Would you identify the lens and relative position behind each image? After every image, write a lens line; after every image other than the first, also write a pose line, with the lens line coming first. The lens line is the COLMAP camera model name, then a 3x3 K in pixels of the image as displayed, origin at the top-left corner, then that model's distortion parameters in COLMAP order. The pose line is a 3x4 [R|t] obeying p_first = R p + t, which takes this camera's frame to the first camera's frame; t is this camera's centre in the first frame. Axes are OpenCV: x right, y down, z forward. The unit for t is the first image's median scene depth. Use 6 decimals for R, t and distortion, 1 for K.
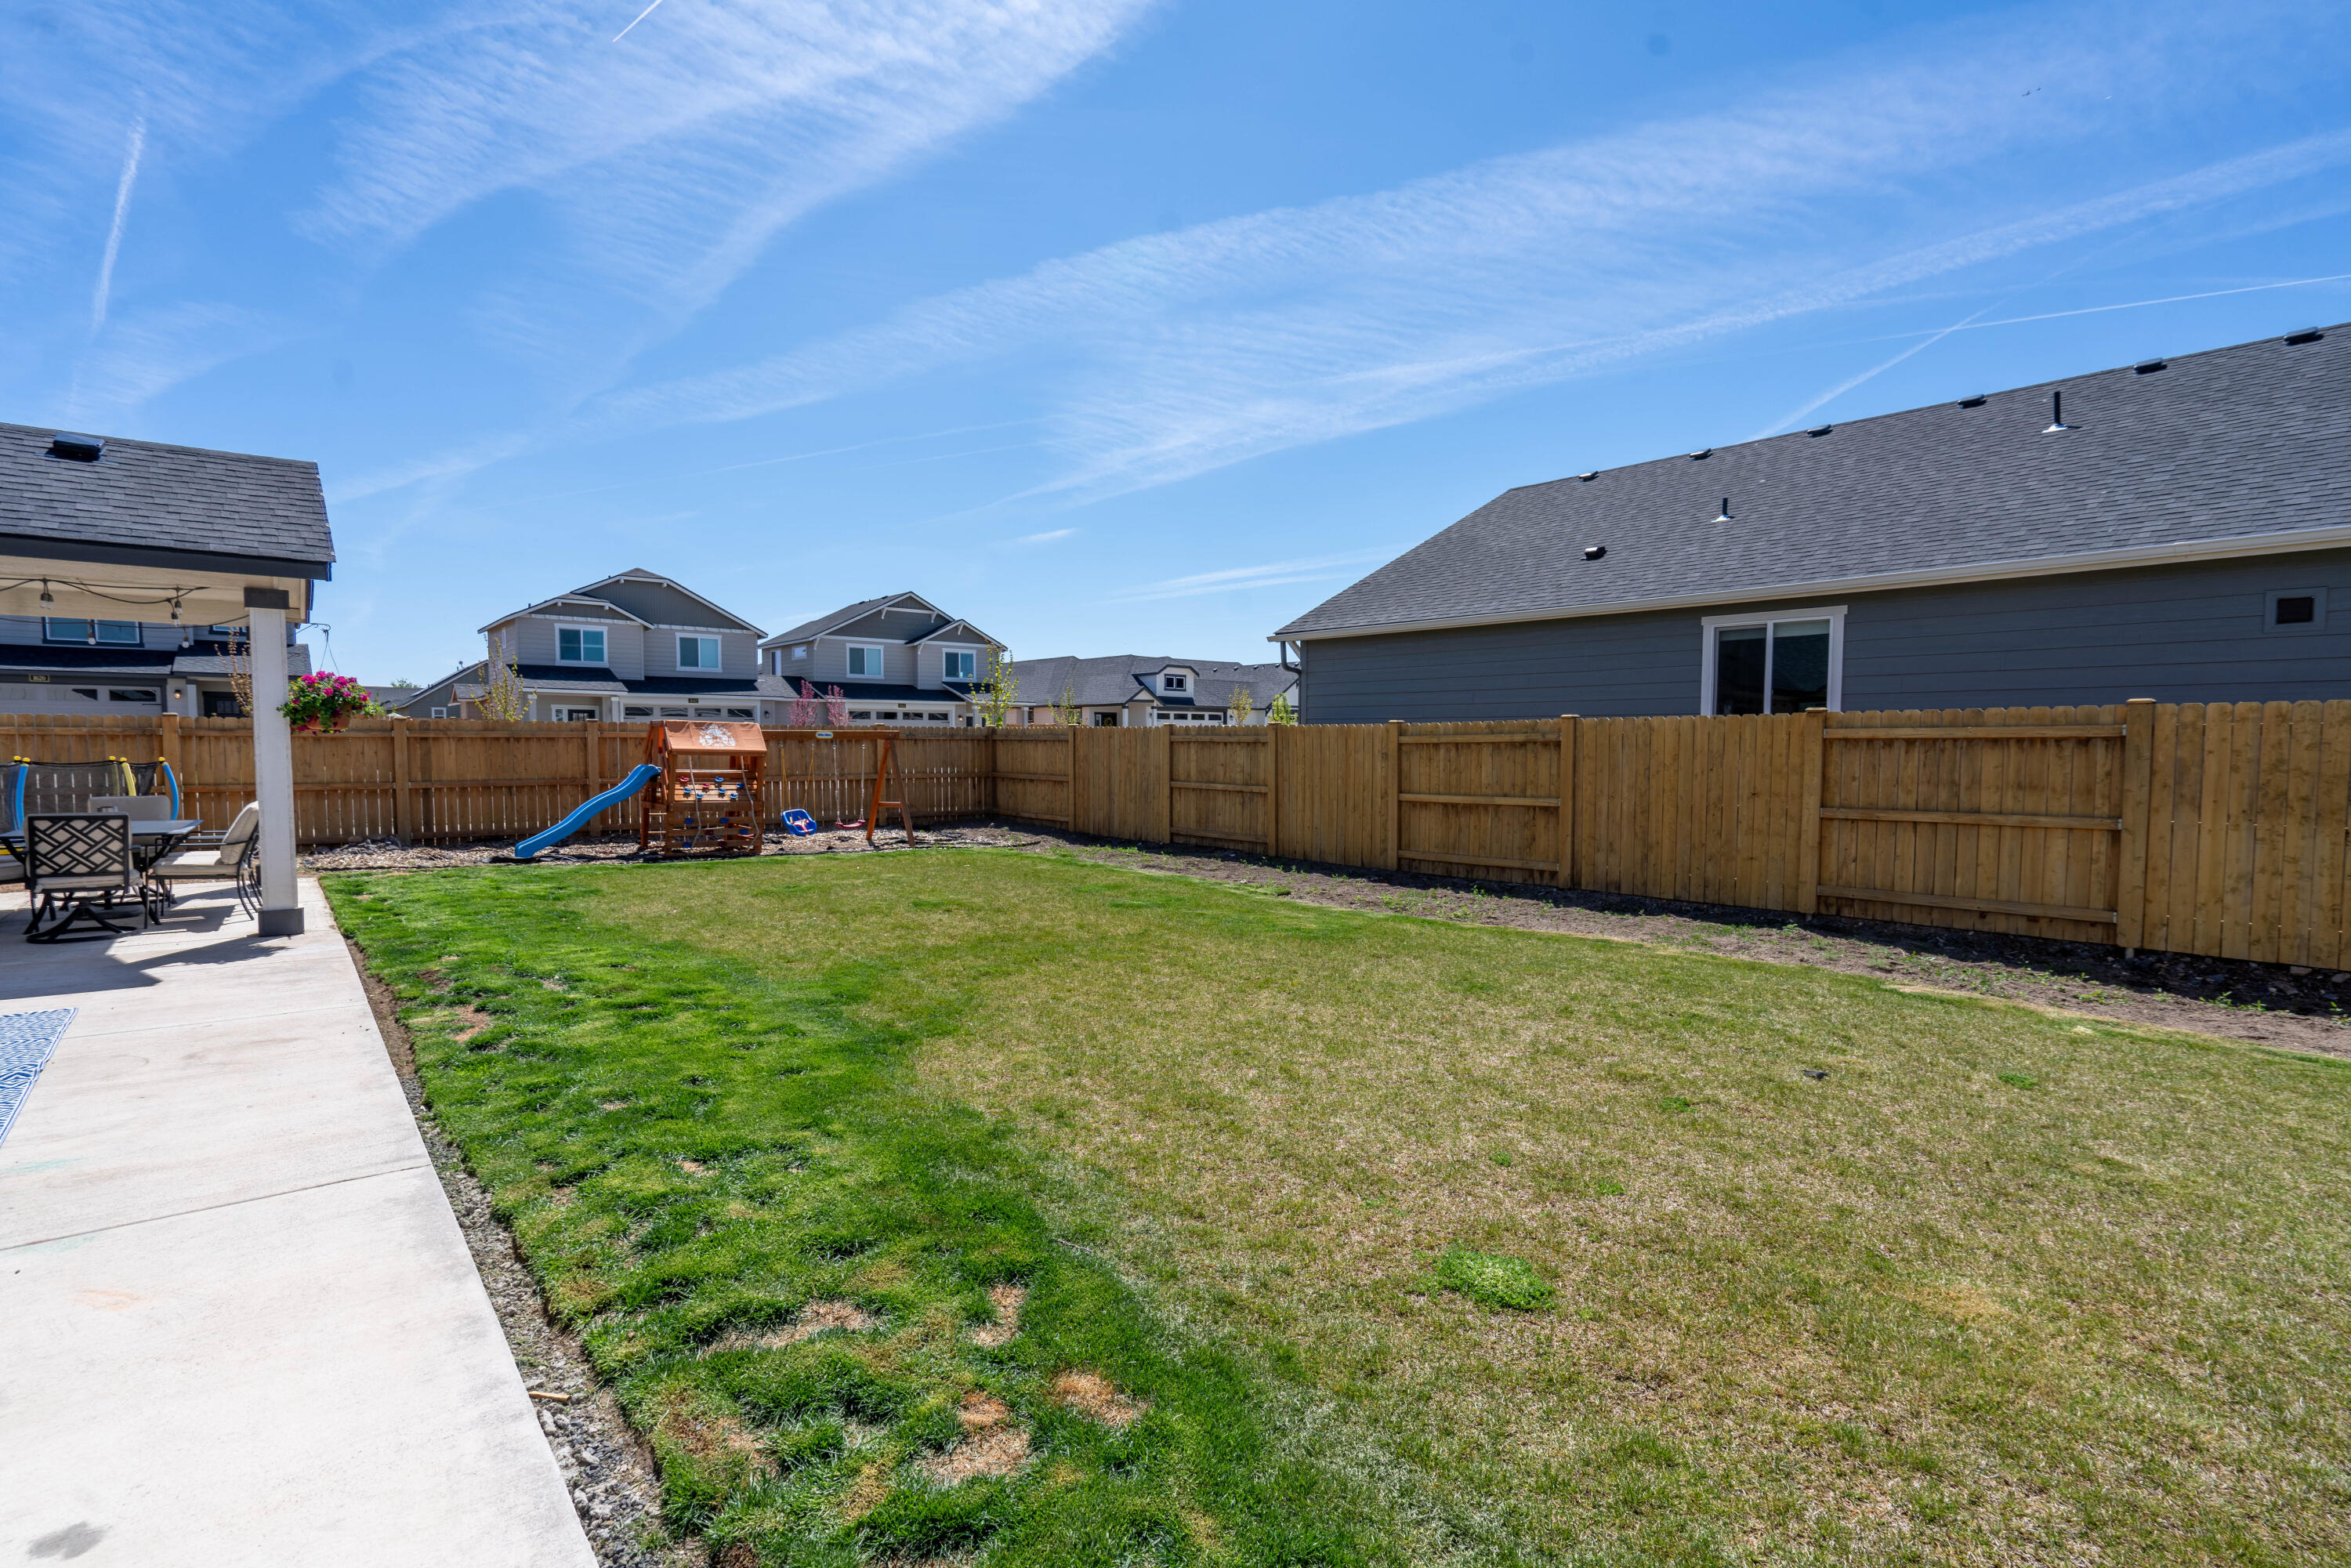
lens RADIAL K [[1068.6, 0, 1179.4], [0, 1068.6, 831.7], [0, 0, 1]] dist [-0.006547, 0.003353]
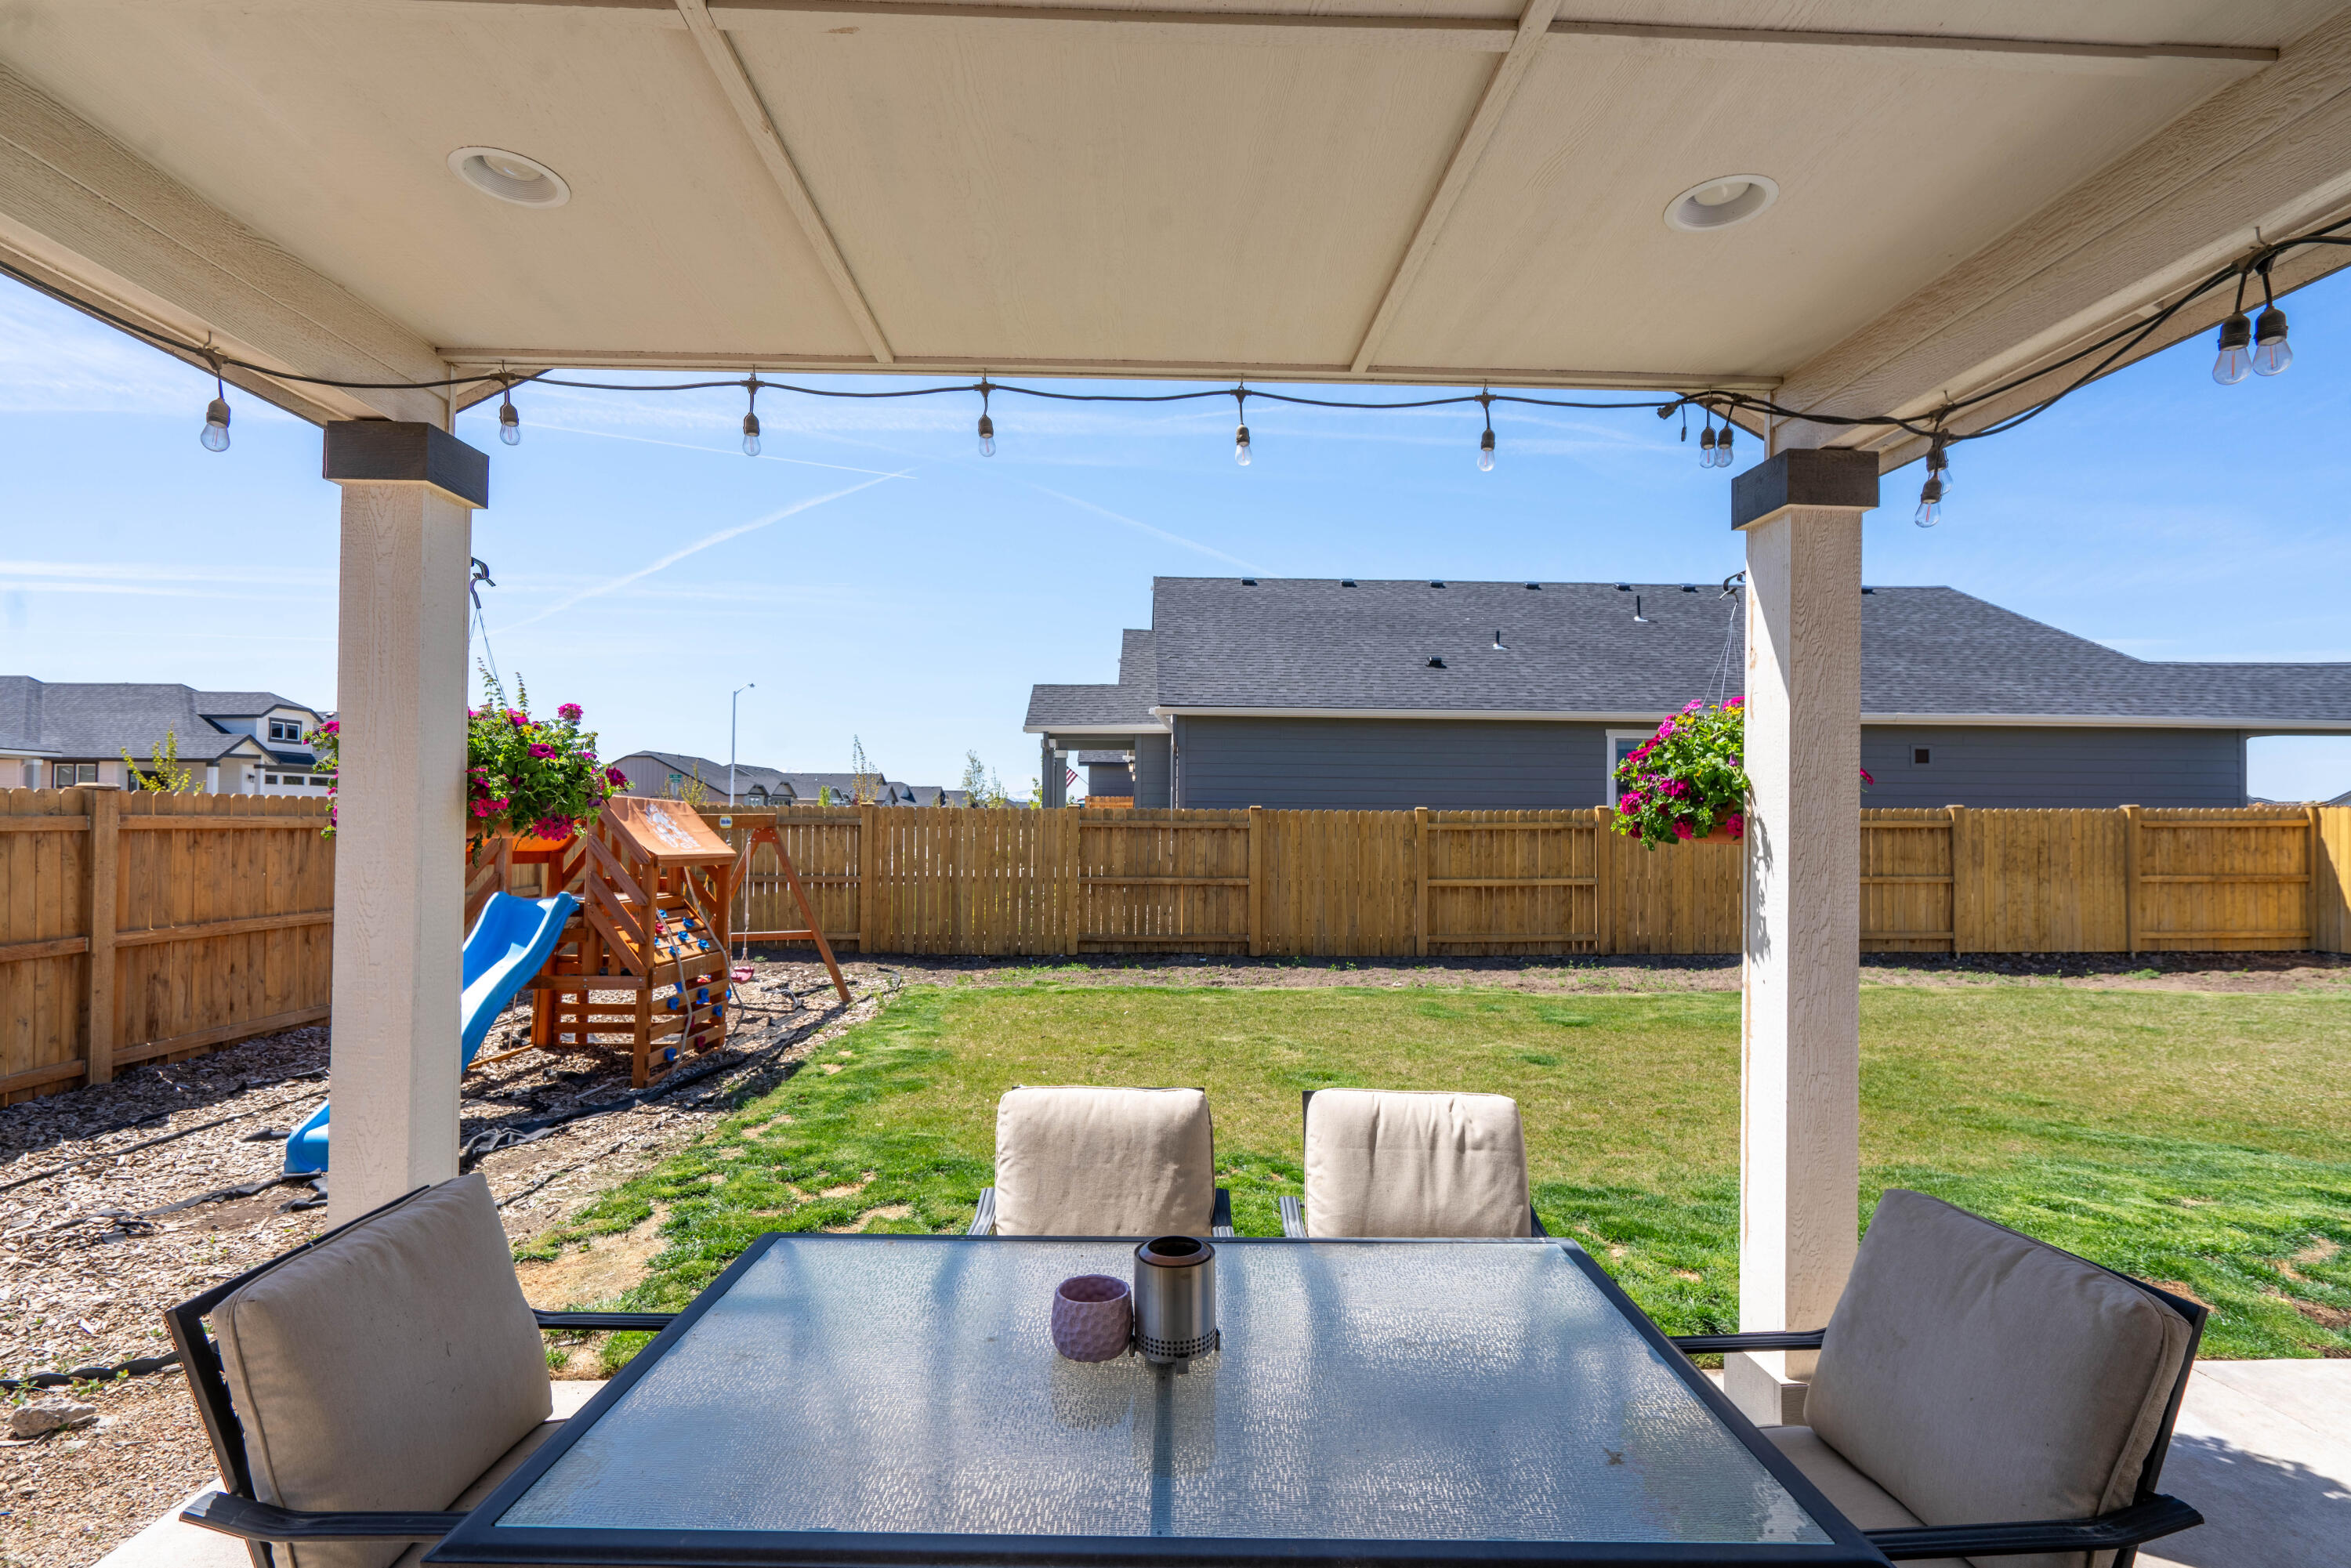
lens RADIAL K [[1068.6, 0, 1158.9], [0, 1068.6, 807.0], [0, 0, 1]] dist [-0.006547, 0.003353]
pose [[0.631473, 0.007007, 0.775366, -0.331836], [0.061885, 0.996314, -0.059404, -0.026838], [-0.772924, 0.085496, 0.628712, 0.247147]]
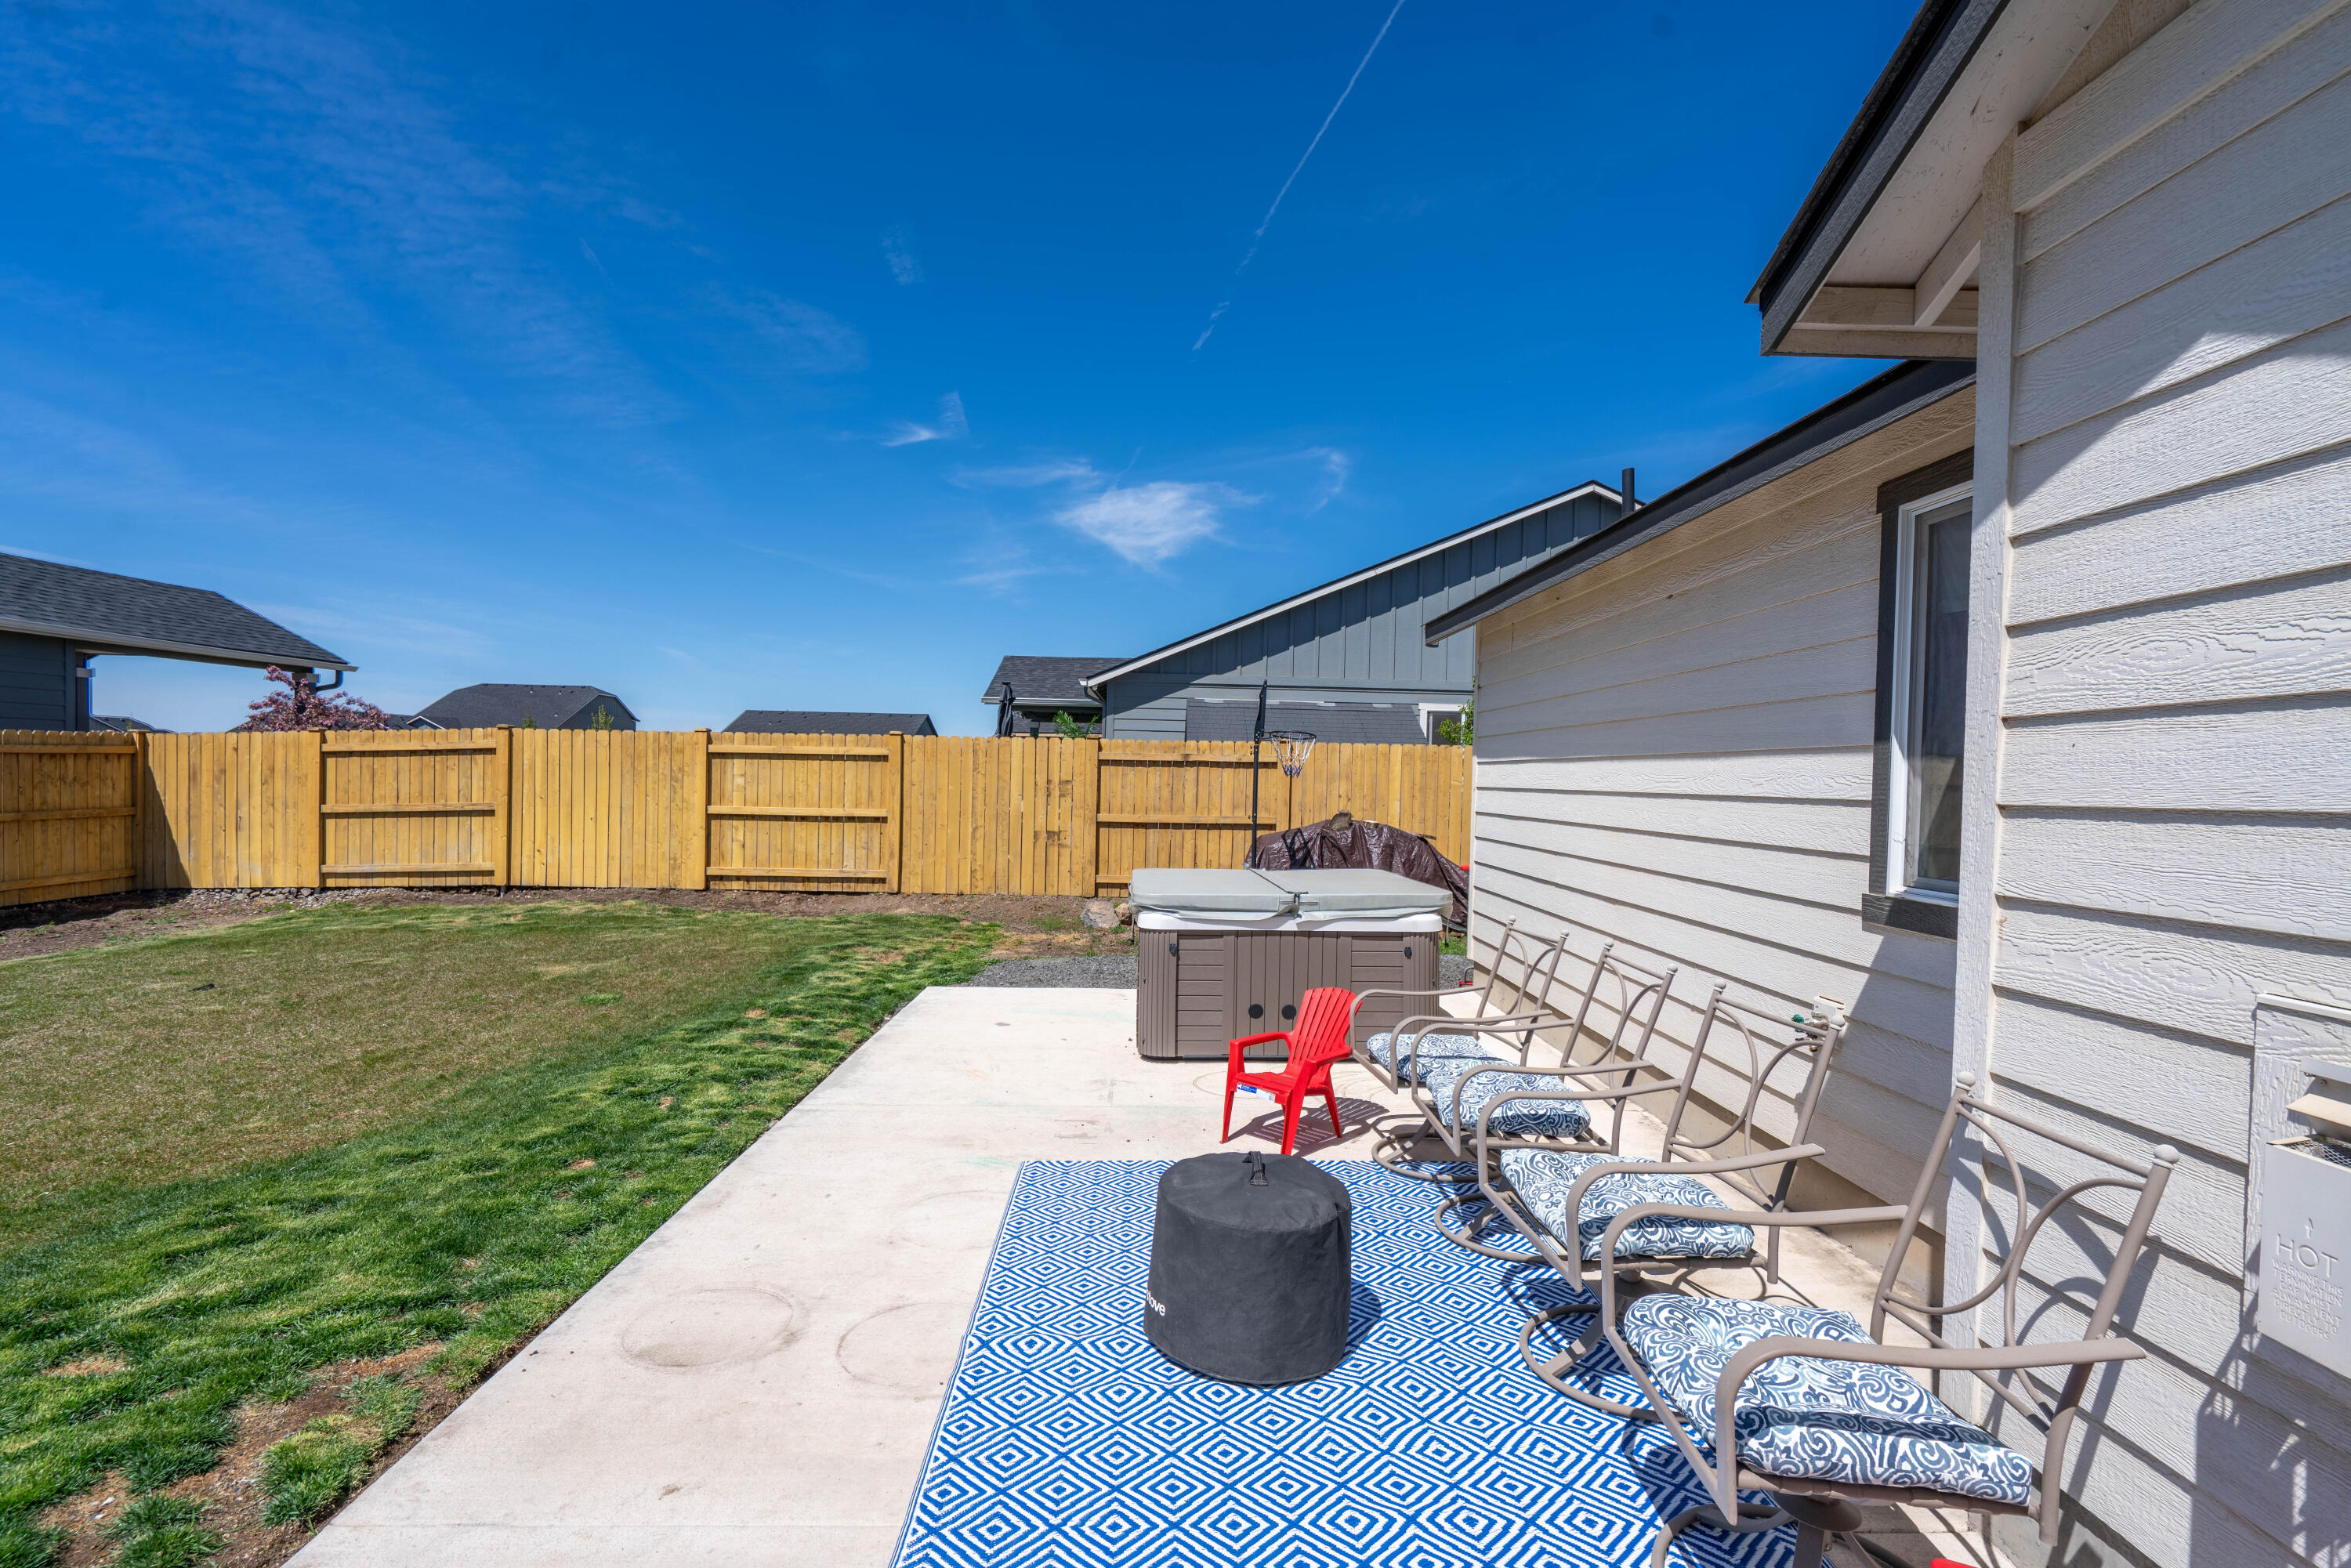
lens RADIAL K [[1068.6, 0, 1171.3], [0, 1068.6, 789.5], [0, 0, 1]] dist [-0.006547, 0.003353]
pose [[-0.764268, -0.029608, 0.644219, -0.238314], [0.029440, 0.996302, 0.080716, -0.022703], [-0.644227, 0.080655, -0.760570, 0.209791]]
